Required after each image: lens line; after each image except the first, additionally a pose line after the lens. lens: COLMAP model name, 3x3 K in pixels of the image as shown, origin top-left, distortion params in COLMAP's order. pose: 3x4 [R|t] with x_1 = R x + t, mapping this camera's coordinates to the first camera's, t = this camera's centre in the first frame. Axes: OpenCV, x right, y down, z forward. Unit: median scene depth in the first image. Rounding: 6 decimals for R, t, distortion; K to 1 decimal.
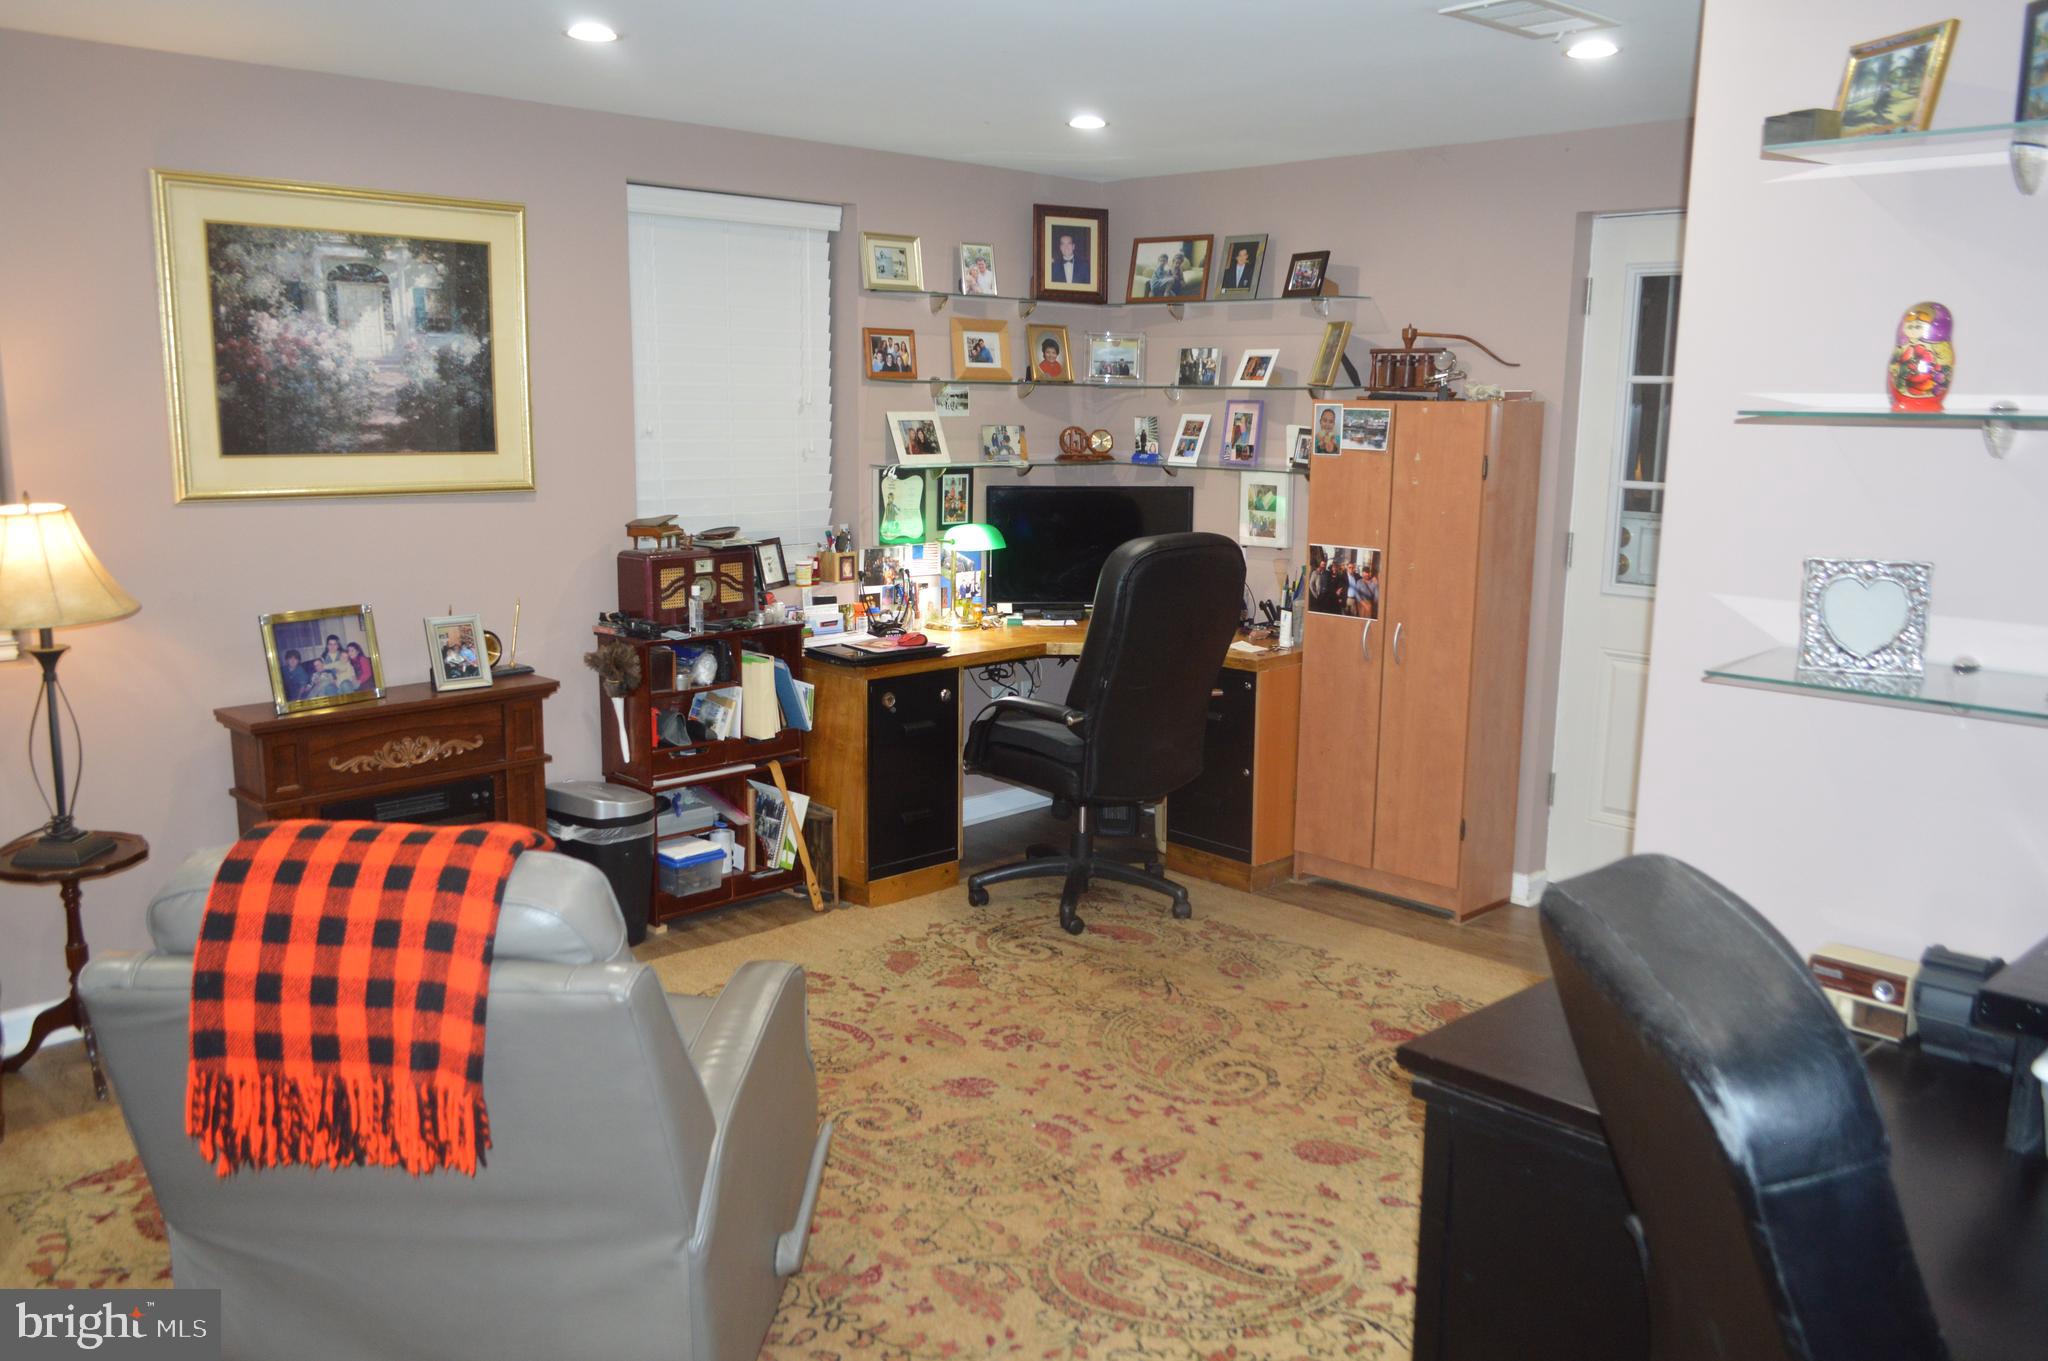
lens RADIAL K [[1609.9, 0, 1019.6], [0, 1609.9, 677.7], [0, 0, 1]] dist [-0.017976, 0.007304]
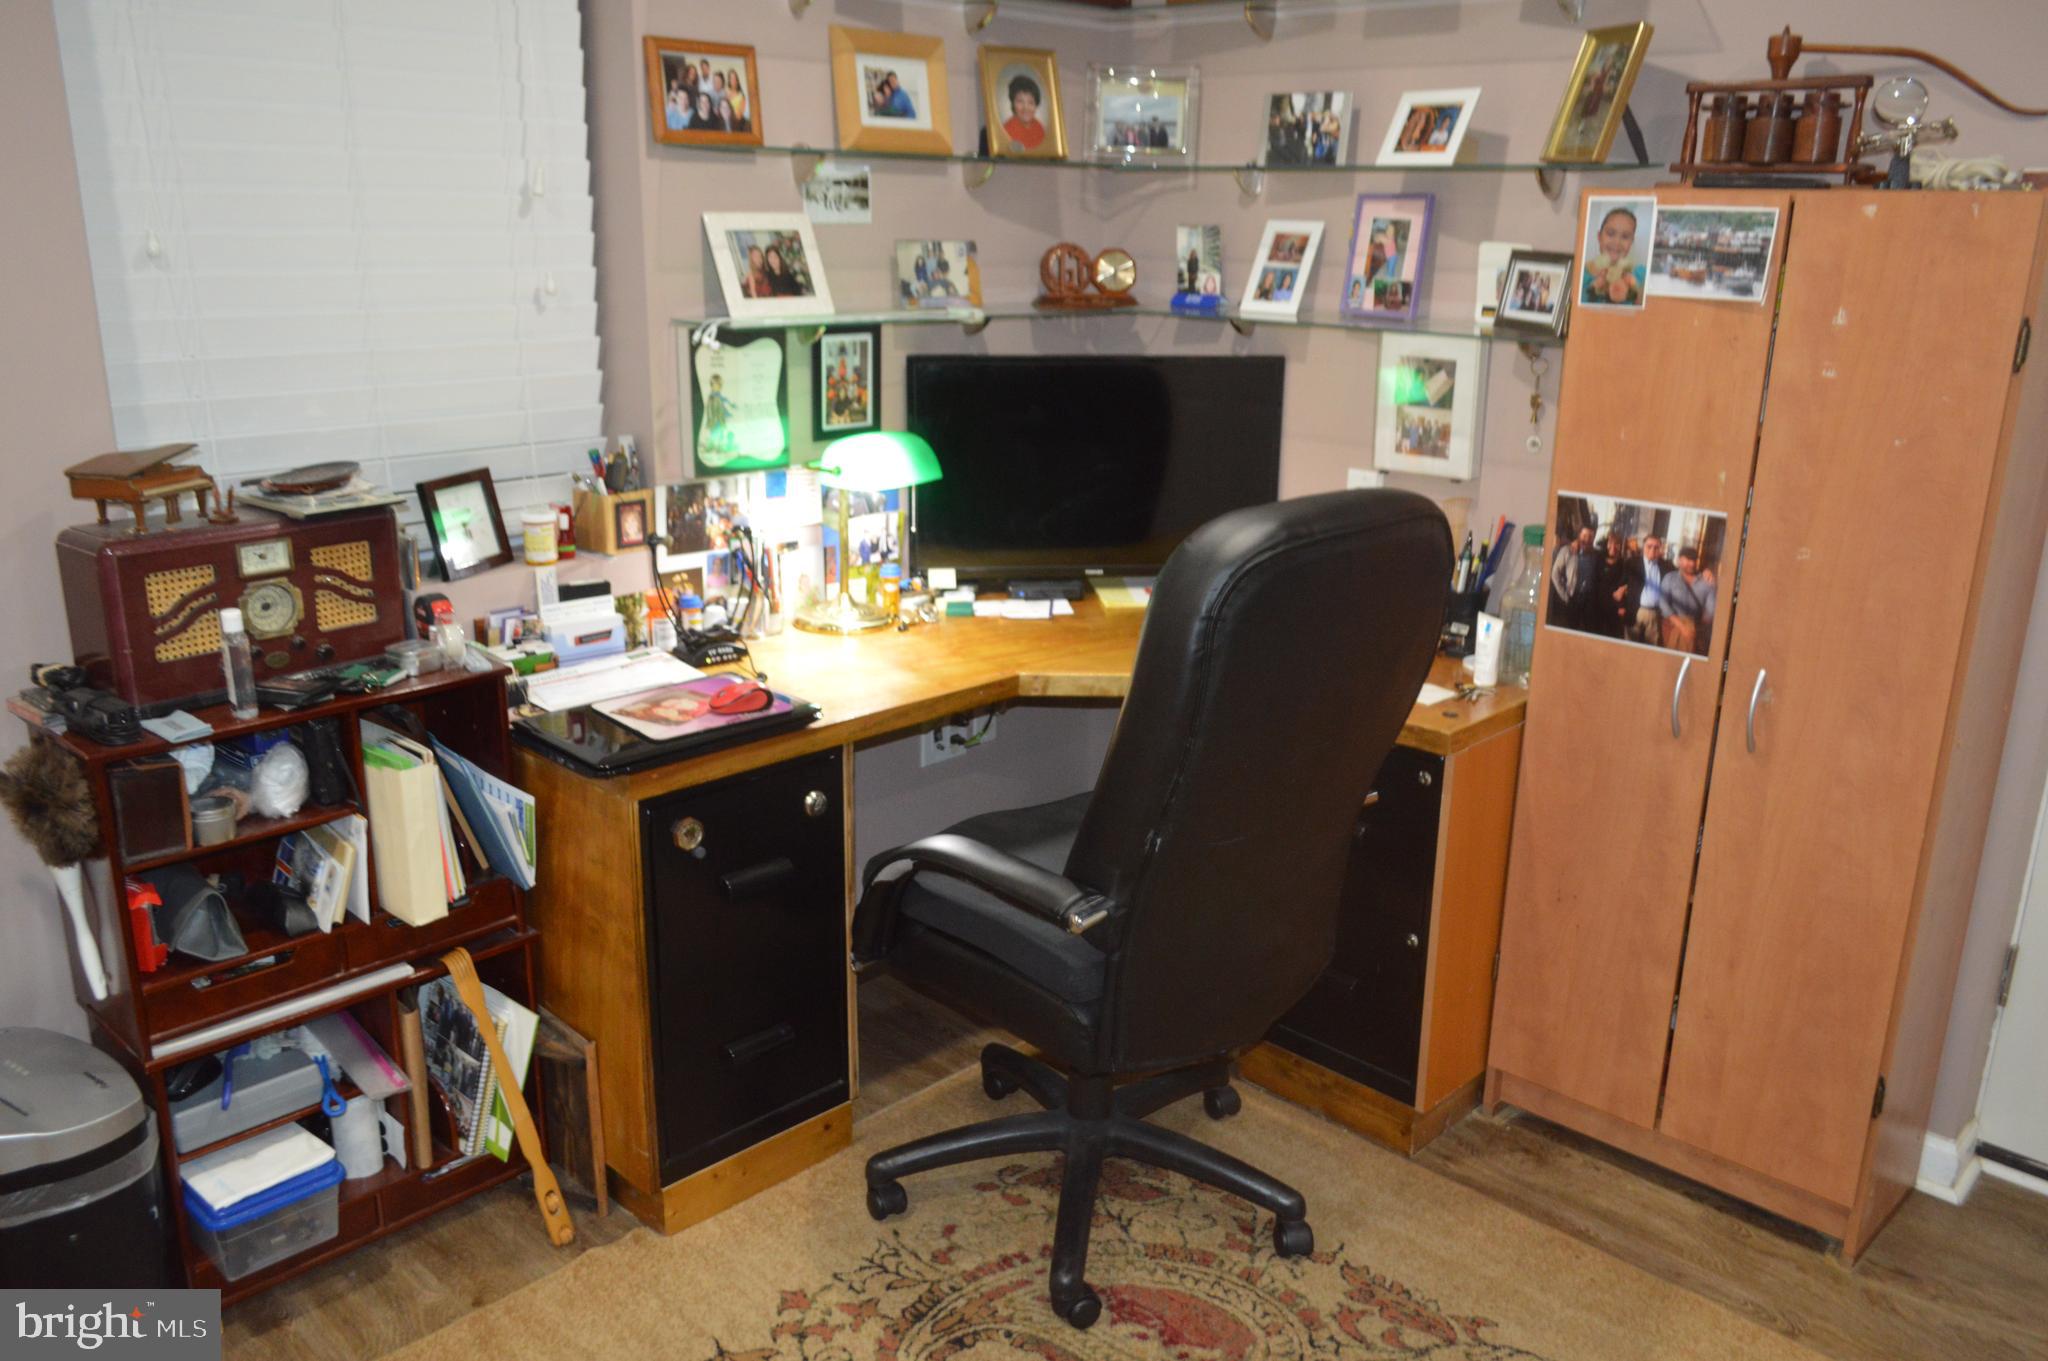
lens RADIAL K [[1609.9, 0, 1029.1], [0, 1609.9, 687.5], [0, 0, 1]] dist [-0.017976, 0.007304]
pose [[0.999559, -0.004082, 0.029410, 0.004873], [0.000675, 0.993372, 0.114940, -0.080778], [-0.029685, -0.114870, 0.992937, 0.515516]]
